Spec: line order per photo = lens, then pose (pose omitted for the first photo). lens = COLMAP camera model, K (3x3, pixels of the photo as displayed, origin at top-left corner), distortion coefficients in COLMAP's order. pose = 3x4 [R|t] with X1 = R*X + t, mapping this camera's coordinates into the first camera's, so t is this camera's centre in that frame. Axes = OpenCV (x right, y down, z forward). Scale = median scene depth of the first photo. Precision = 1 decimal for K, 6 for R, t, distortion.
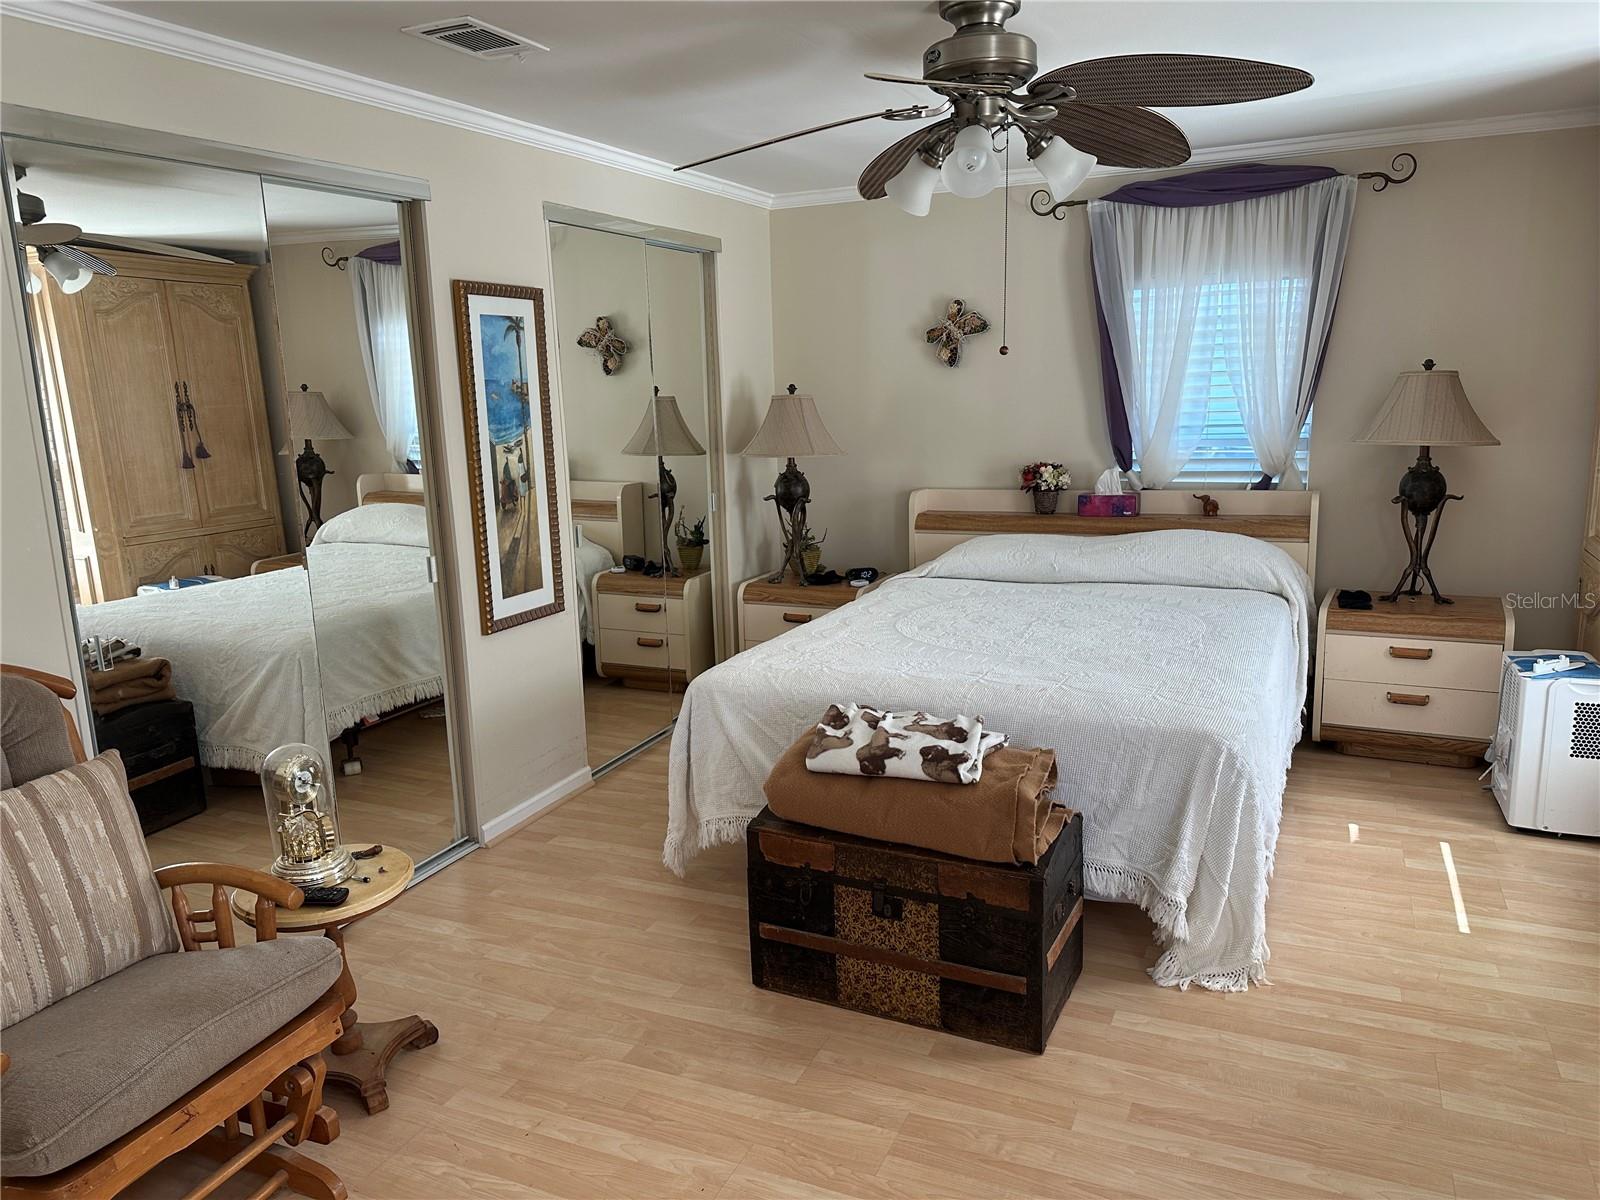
lens RADIAL K [[1118.4, 0, 800.0], [0, 1118.4, 600.0], [0, 0, 1]] dist [0.146190, -0.238172]
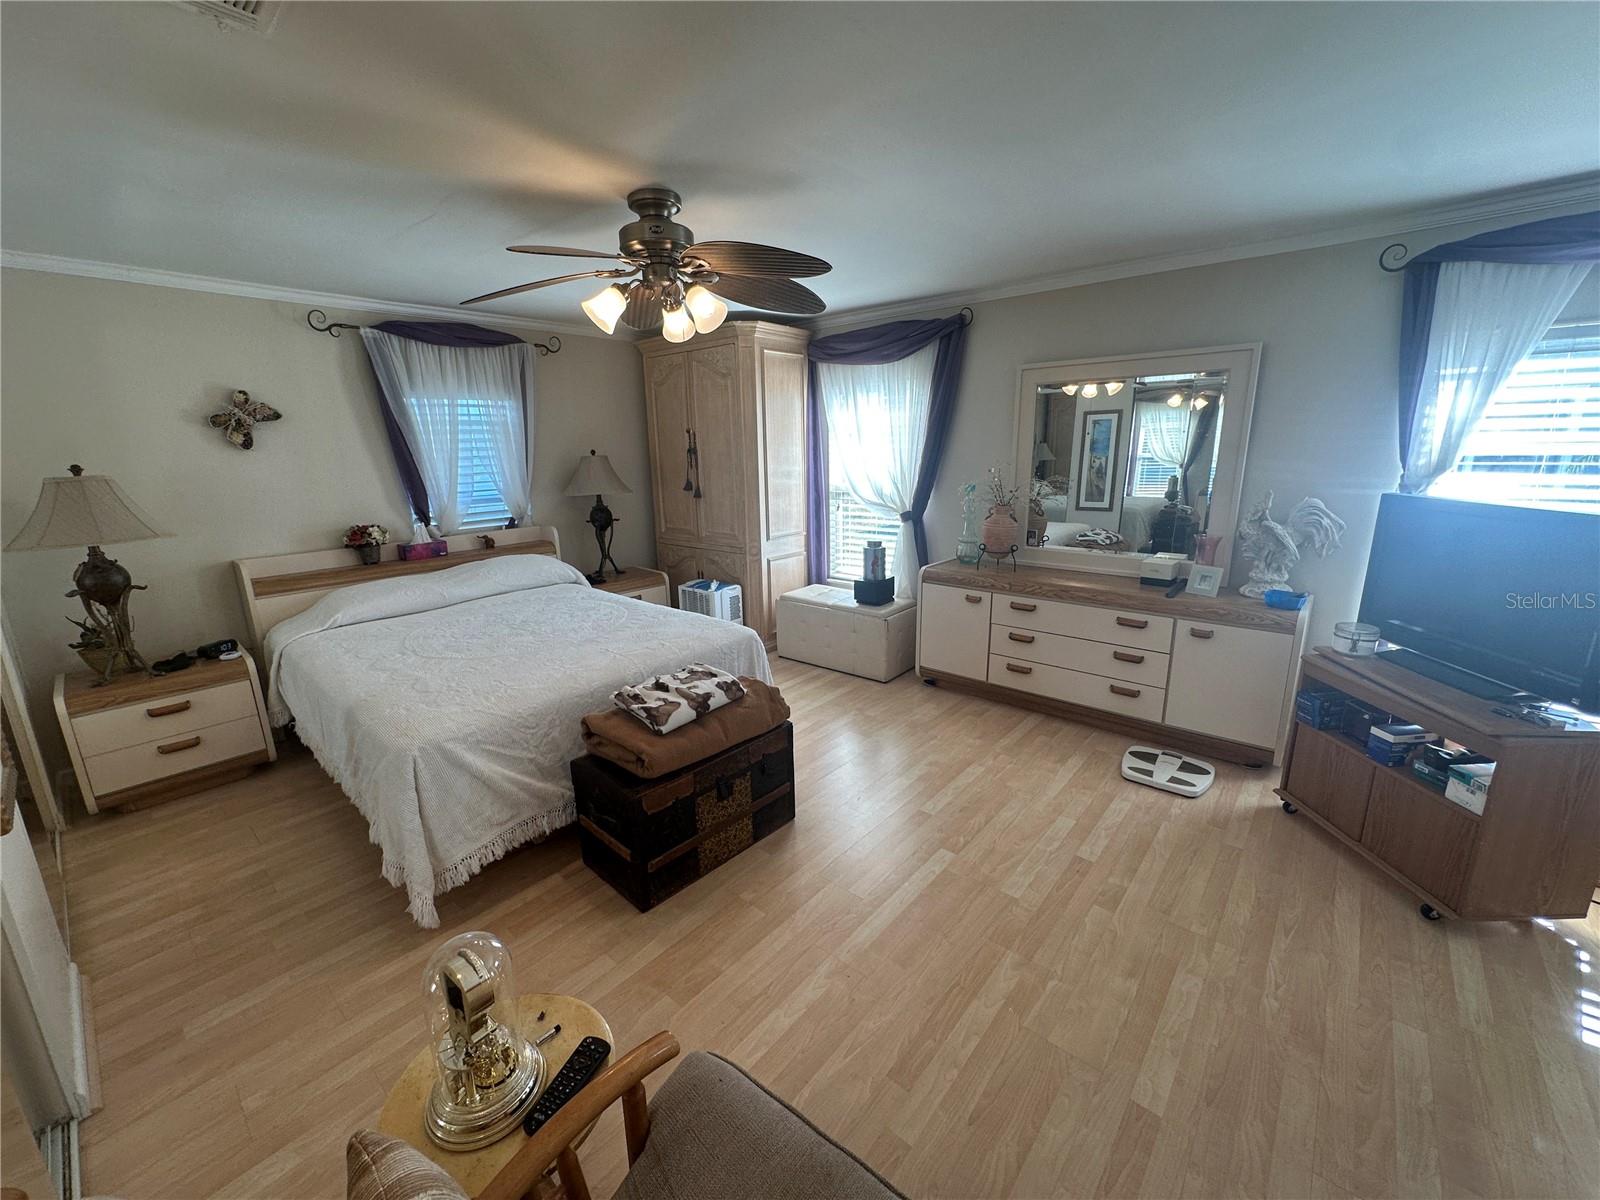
lens RADIAL K [[648.3, 0, 800.0], [0, 648.3, 600.0], [0, 0, 1]] dist [-0.000512, -0.000040]
pose [[0.280355, -0.201008, 0.938614, -0.376346], [0.199563, 0.968669, 0.147836, -0.051594], [-0.938922, 0.145866, 0.311685, 0.331134]]
